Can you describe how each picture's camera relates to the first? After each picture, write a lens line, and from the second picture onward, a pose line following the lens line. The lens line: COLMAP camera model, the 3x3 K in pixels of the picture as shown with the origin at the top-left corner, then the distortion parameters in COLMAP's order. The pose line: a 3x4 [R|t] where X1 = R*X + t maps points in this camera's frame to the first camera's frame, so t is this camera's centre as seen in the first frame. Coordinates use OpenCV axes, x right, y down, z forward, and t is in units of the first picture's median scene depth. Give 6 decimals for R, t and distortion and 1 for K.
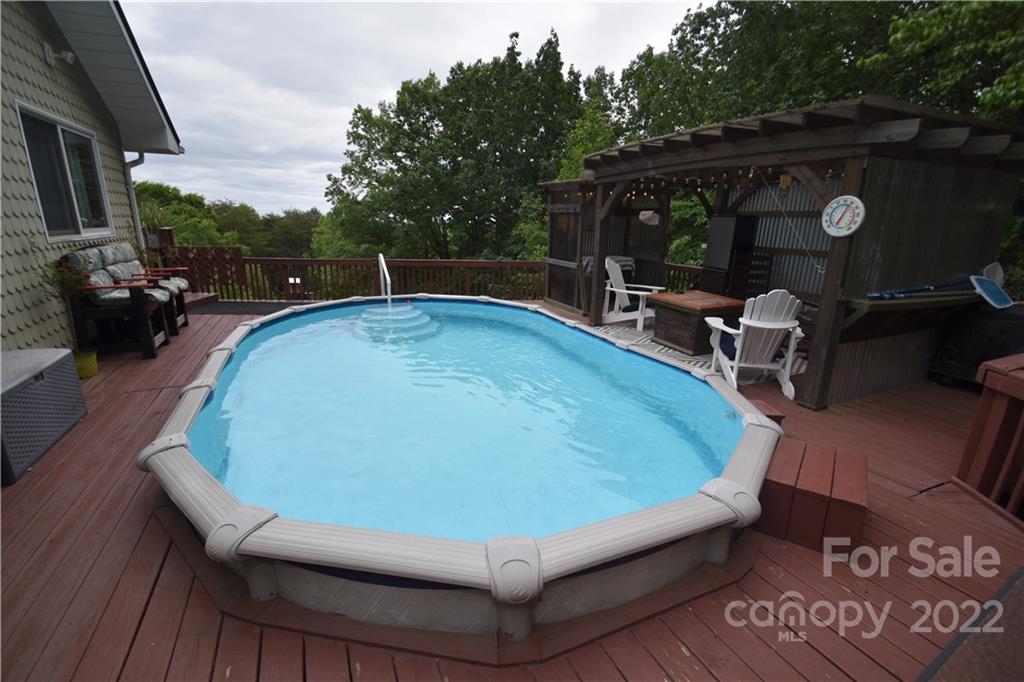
lens RADIAL K [[446.1, 0, 511.6], [0, 446.1, 358.9], [0, 0, 1]] dist [0.002172, -0.010850]
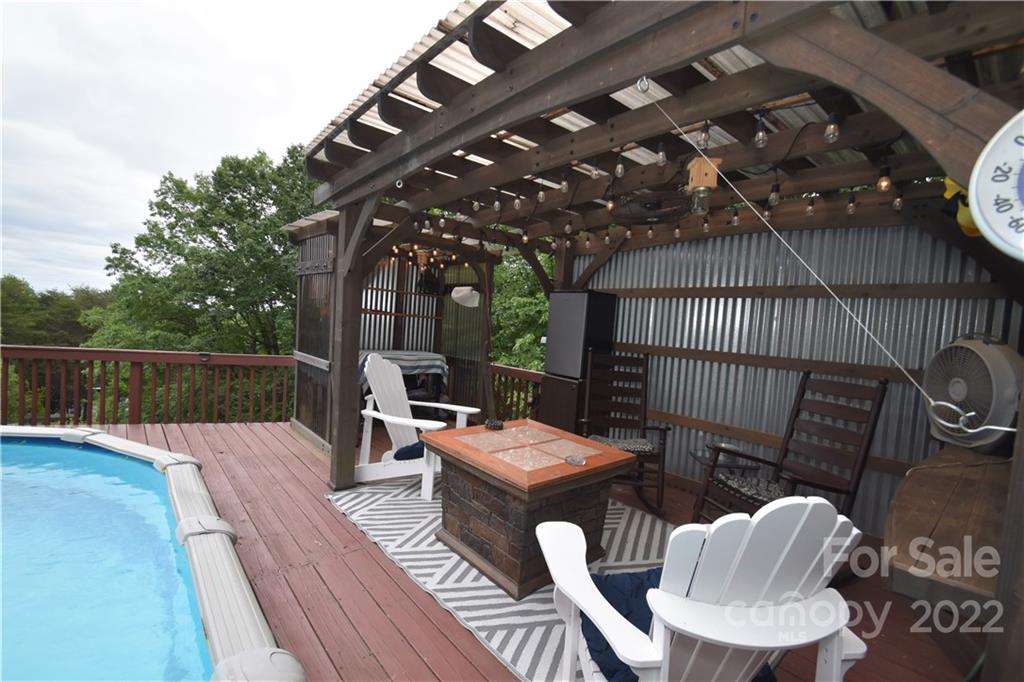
lens RADIAL K [[446.1, 0, 508.9], [0, 446.1, 348.1], [0, 0, 1]] dist [0.002172, -0.010850]
pose [[0.956527, 0.032620, 0.289814, 0.175774], [0.036625, 0.972423, -0.230331, -0.084538], [-0.289335, 0.230933, 0.928954, 0.372768]]
